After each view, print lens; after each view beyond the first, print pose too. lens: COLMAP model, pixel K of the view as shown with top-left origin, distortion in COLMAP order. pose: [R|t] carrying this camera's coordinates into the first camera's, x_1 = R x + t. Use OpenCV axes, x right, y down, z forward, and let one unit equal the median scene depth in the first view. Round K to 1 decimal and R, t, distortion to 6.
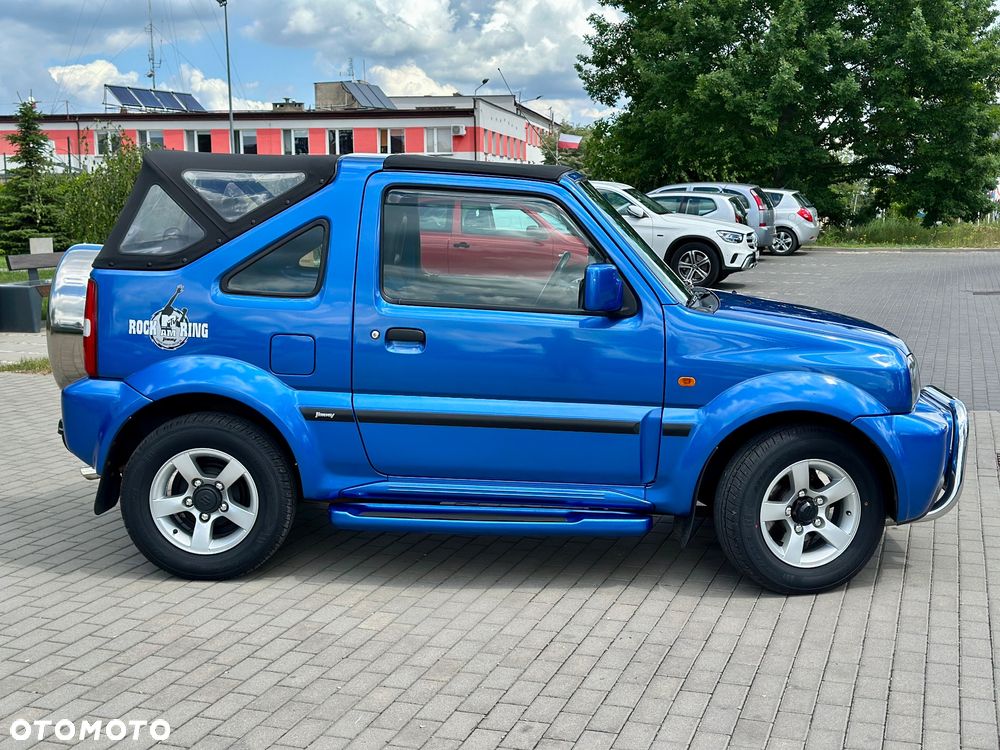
lens RADIAL K [[1395.2, 0, 496.4], [0, 1395.2, 380.3], [0, 0, 1]] dist [0.176152, -0.299290]
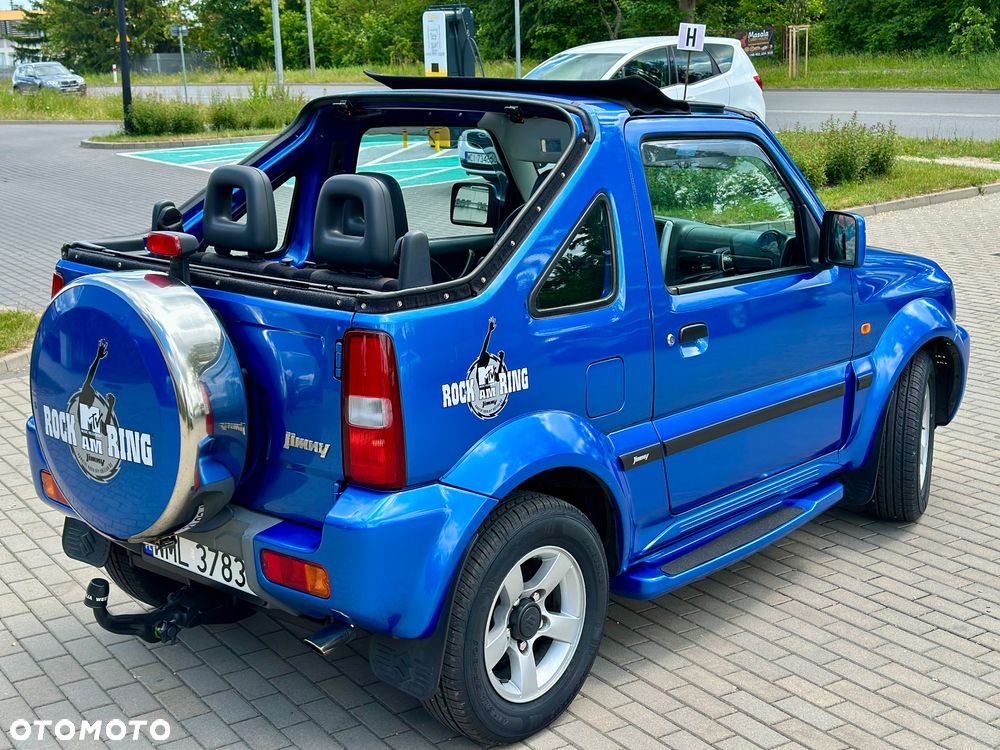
lens RADIAL K [[1394.2, 0, 502.6], [0, 1394.2, 391.0], [0, 0, 1]] dist [0.182632, -0.340666]
pose [[0.615387, -0.206679, 0.760647, -0.716123], [0.128669, 0.978407, 0.161751, -0.137555], [-0.777653, -0.001668, 0.628692, 0.588730]]
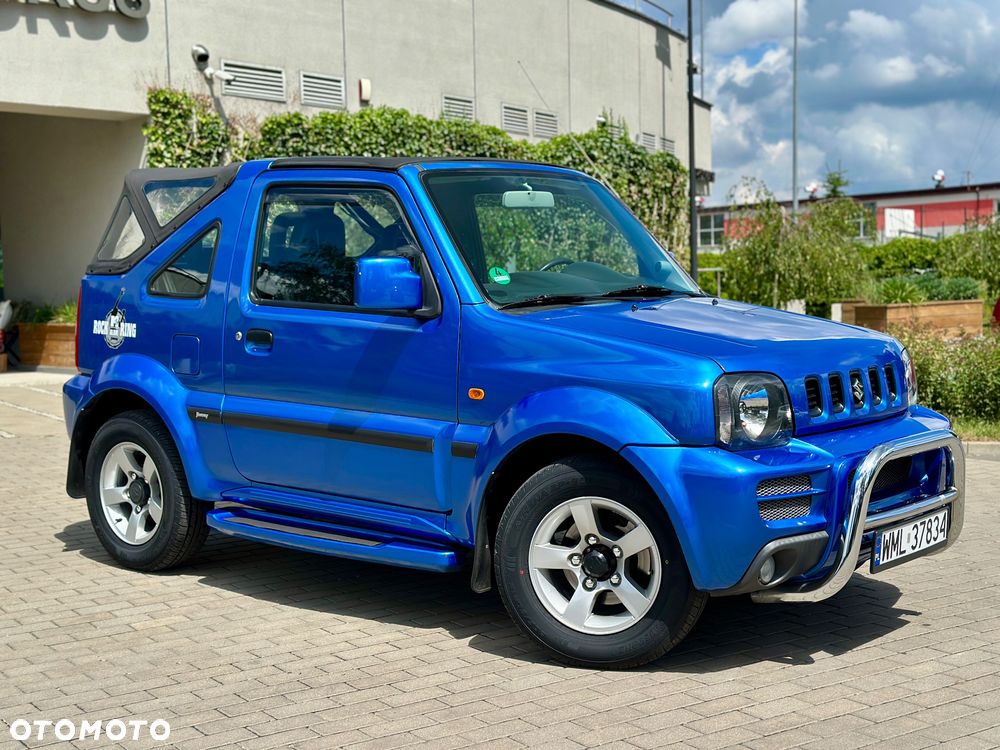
lens RADIAL K [[1394.6, 0, 501.0], [0, 1394.6, 377.5], [0, 0, 1]] dist [0.153752, -0.153645]
pose [[0.793505, 0.028641, -0.607890, 0.651550], [-0.062011, 0.997498, -0.033947, 0.018488], [0.605396, 0.064633, 0.793296, 0.328894]]
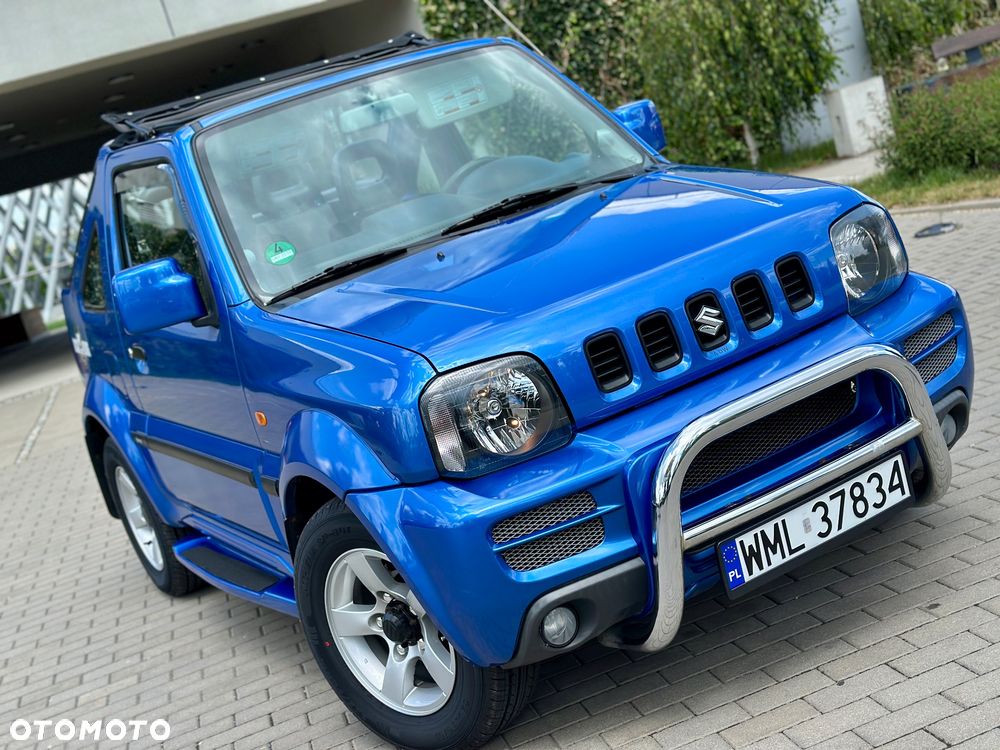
lens RADIAL K [[1394.2, 0, 502.6], [0, 1394.2, 391.0], [0, 0, 1]] dist [0.182632, -0.340666]
pose [[0.504747, 0.008427, -0.863226, 0.761289], [0.179752, 0.977009, 0.114643, -0.067125], [0.844345, -0.213033, 0.491628, 0.755929]]
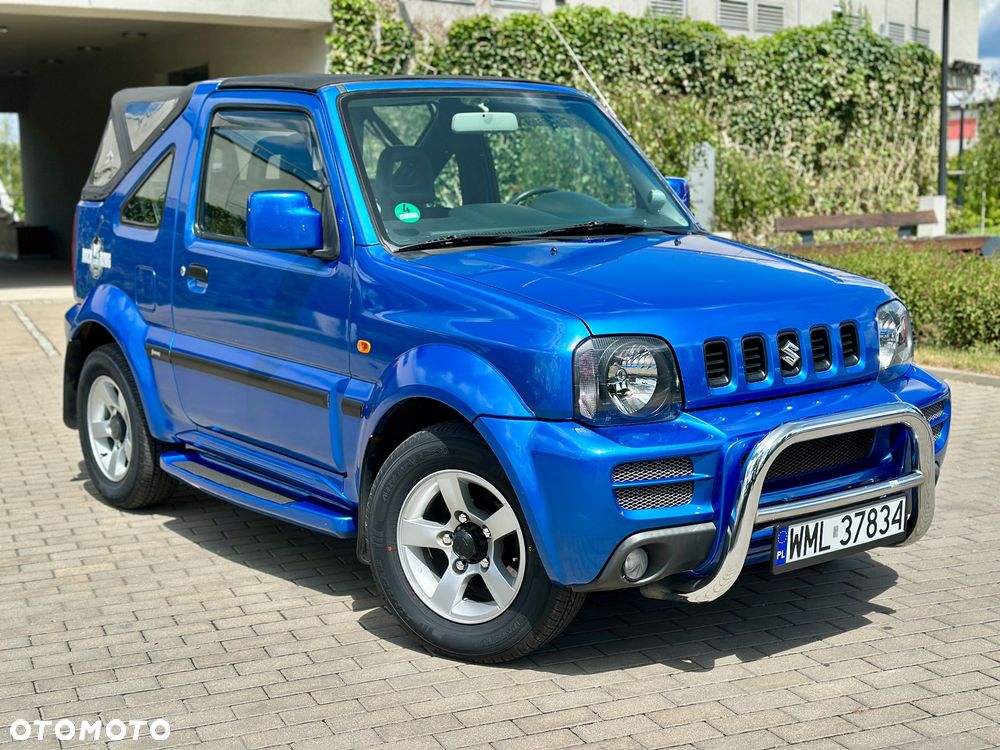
lens RADIAL K [[1395.2, 0, 496.4], [0, 1395.2, 380.3], [0, 0, 1]] dist [0.176152, -0.299290]
pose [[0.647817, 0.094324, -0.755934, 0.749037], [-0.082281, 0.995163, 0.053661, -0.027362], [0.757340, 0.027437, 0.652445, 0.546199]]
